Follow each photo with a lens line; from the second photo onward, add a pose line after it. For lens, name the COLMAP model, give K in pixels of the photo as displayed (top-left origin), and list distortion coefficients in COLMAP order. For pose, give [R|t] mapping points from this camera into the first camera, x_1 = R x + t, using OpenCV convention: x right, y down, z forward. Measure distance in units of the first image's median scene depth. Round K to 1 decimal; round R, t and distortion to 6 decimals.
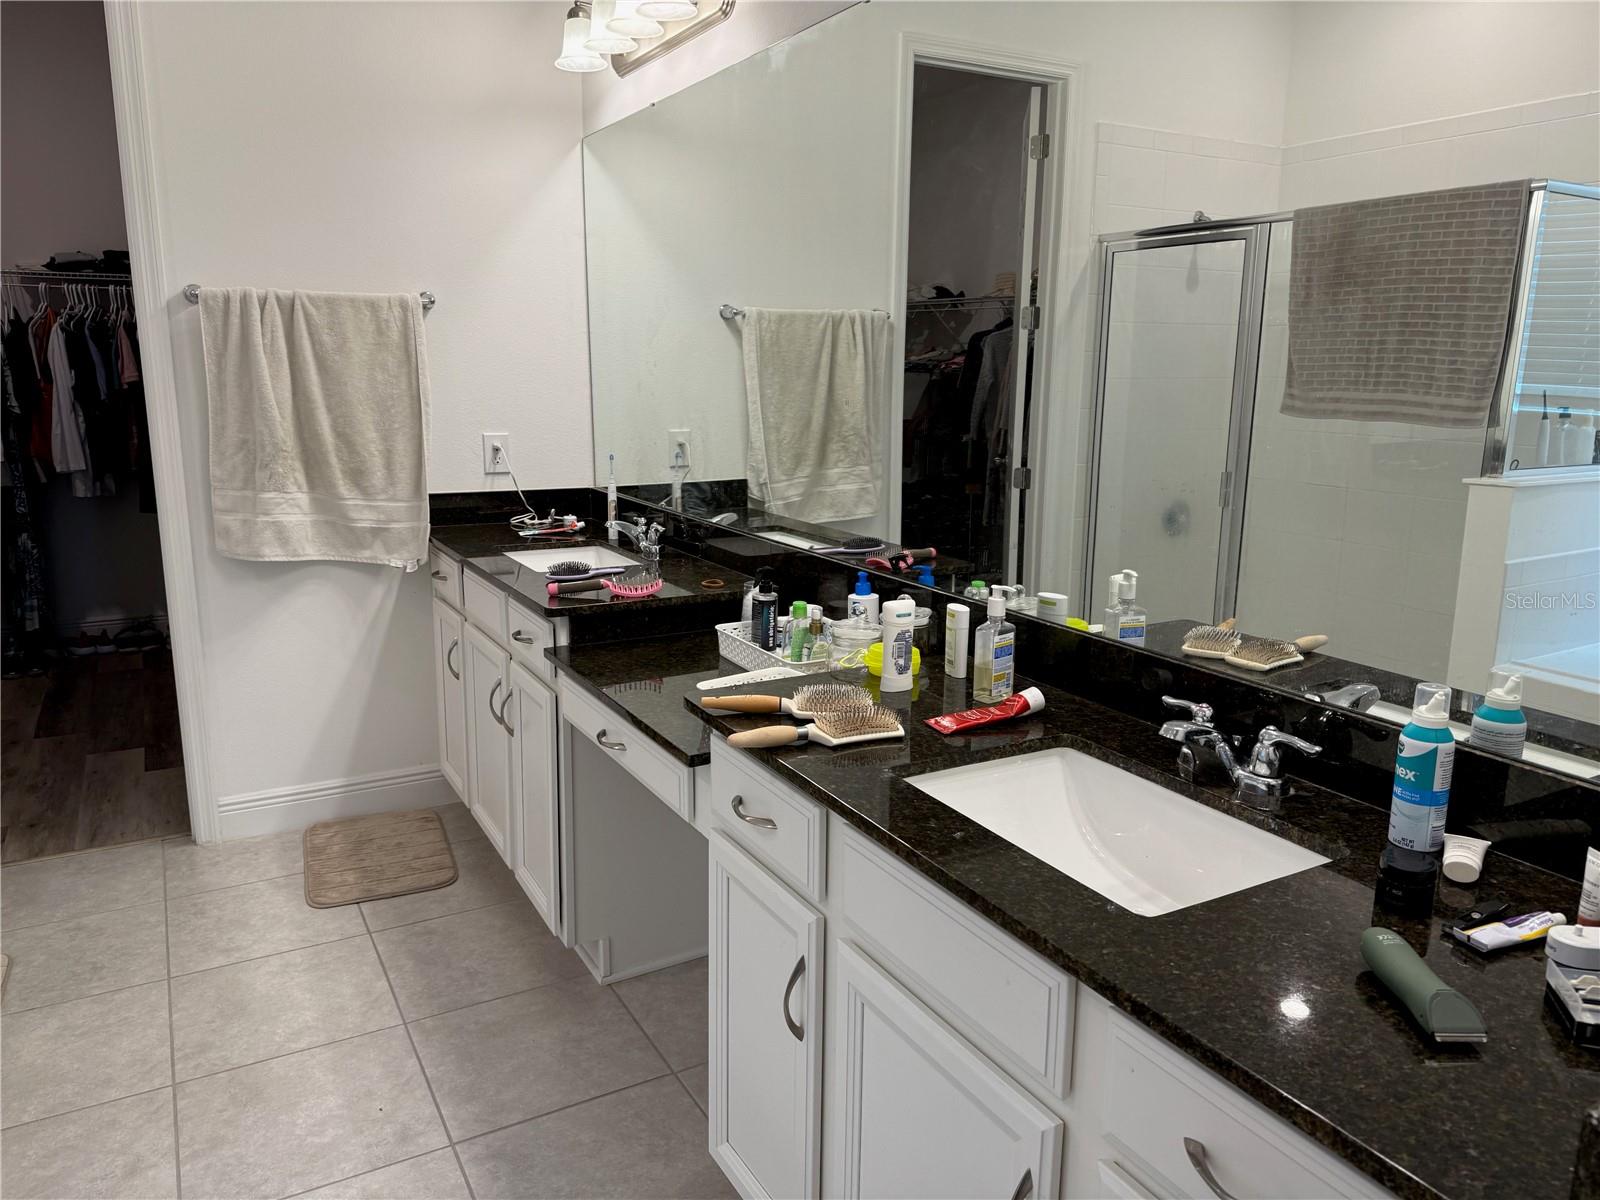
lens RADIAL K [[1134.9, 0, 790.7], [0, 1134.9, 602.8], [0, 0, 1]] dist [0.063581, -0.081838]
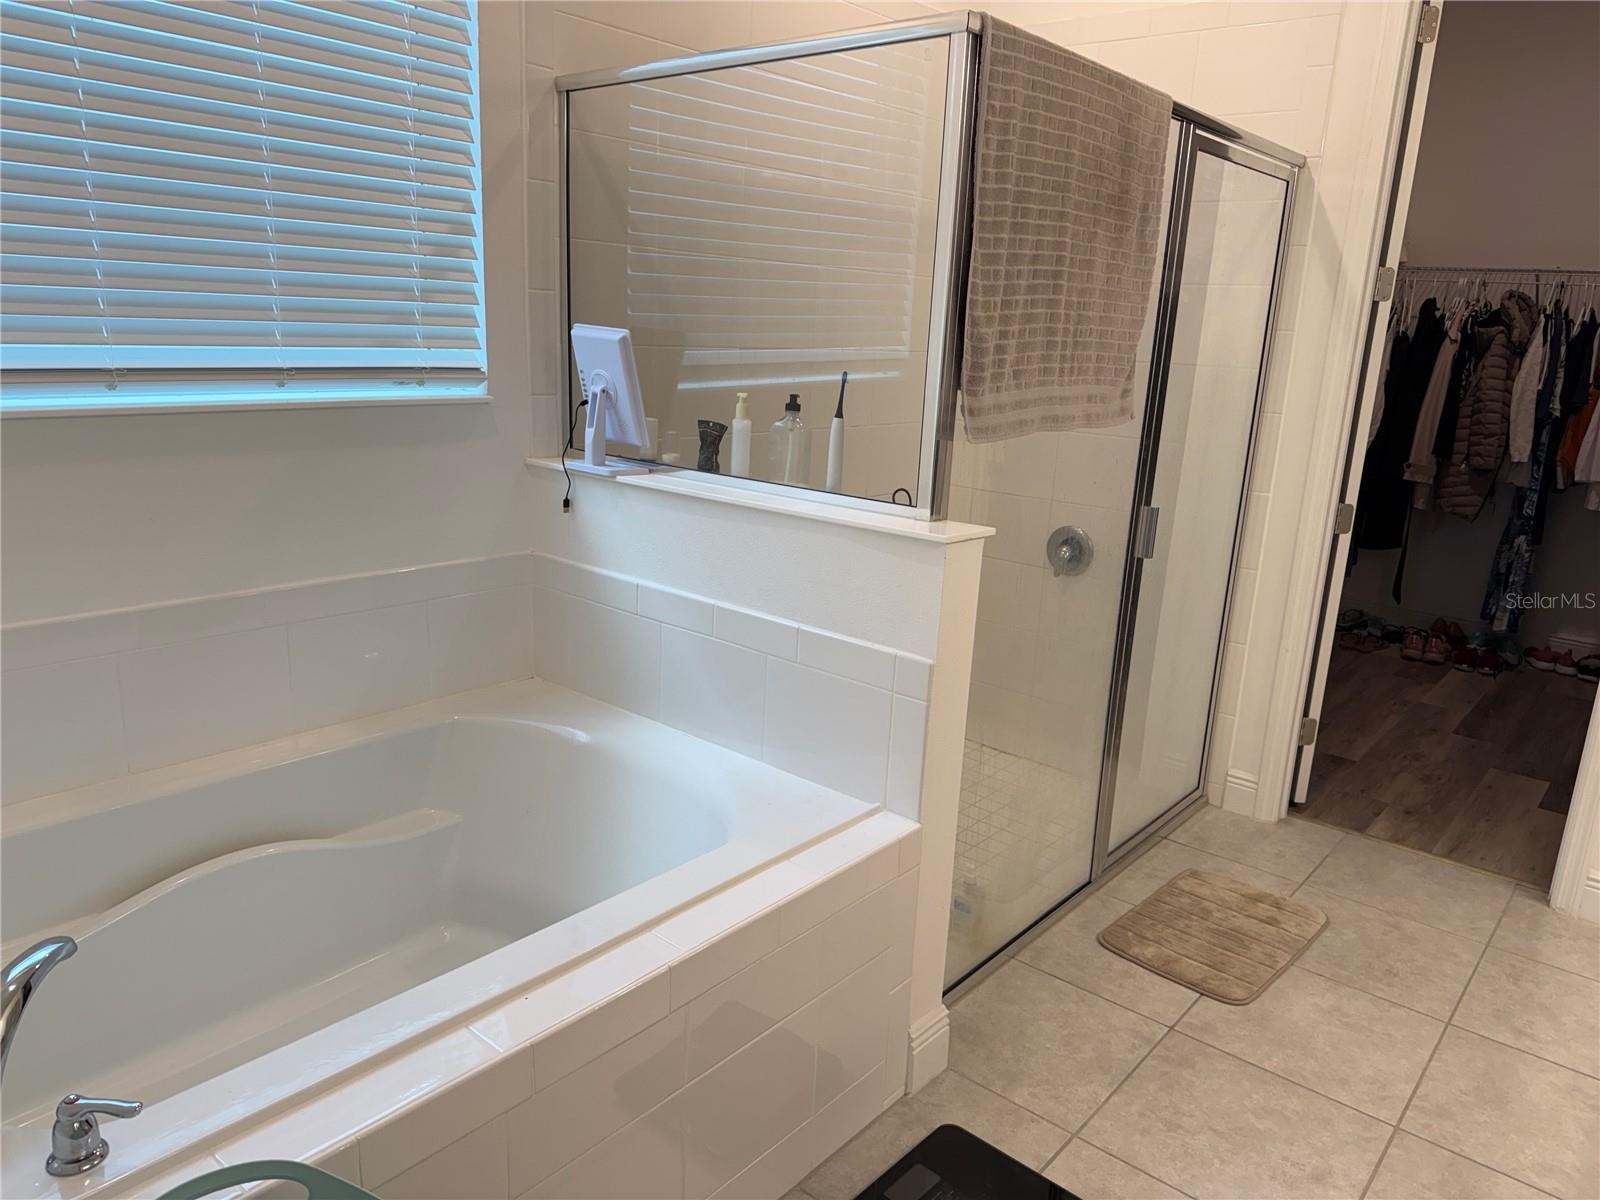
lens RADIAL K [[1125.6, 0, 811.6], [0, 1125.6, 614.1], [0, 0, 1]] dist [0.039965, -0.051393]
pose [[0.356245, 0.248704, -0.900686, 0.028064], [-0.236453, 0.956548, 0.170606, -0.029849], [0.903980, 0.152192, 0.399572, 0.100963]]
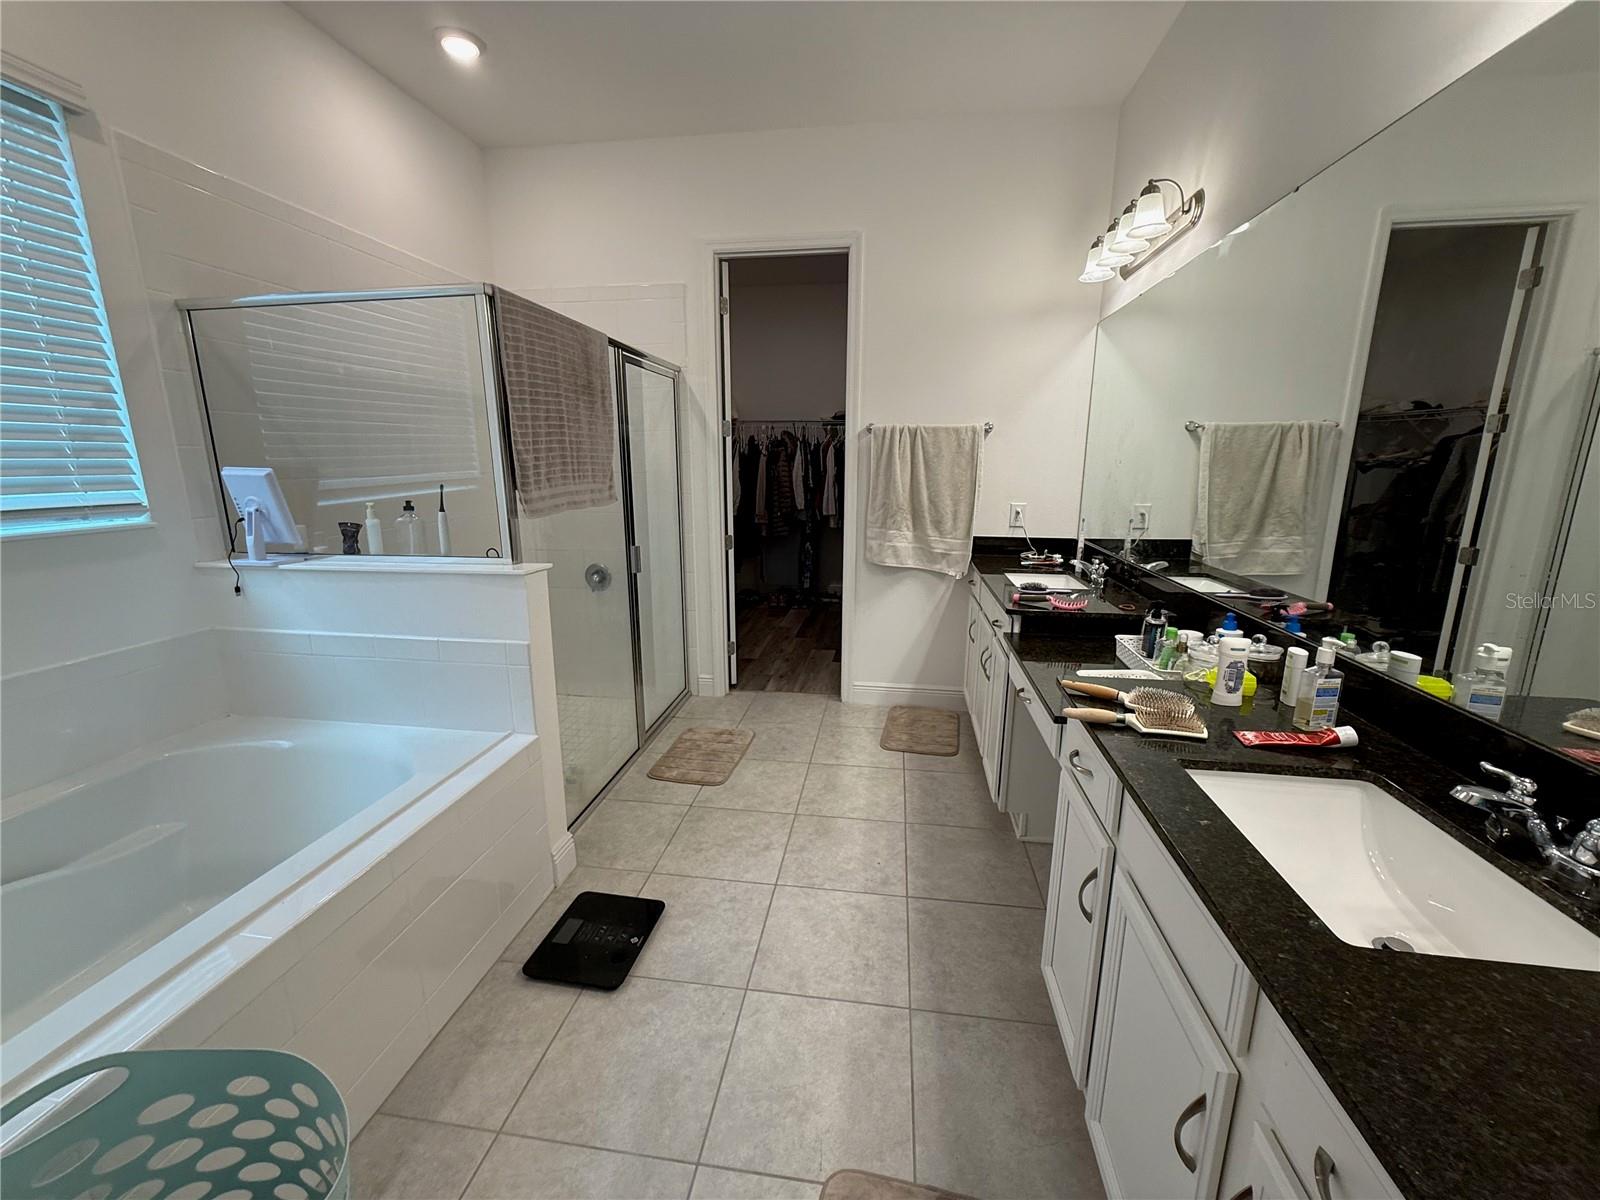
lens RADIAL K [[638.6, 0, 803.1], [0, 638.6, 599.0], [0, 0, 1]] dist [0.000826, -0.000609]
pose [[0.792251, 0.123405, -0.597586, 0.095077], [-0.120481, 0.991692, 0.045063, -0.014366], [0.598182, 0.036297, 0.800538, 0.064972]]
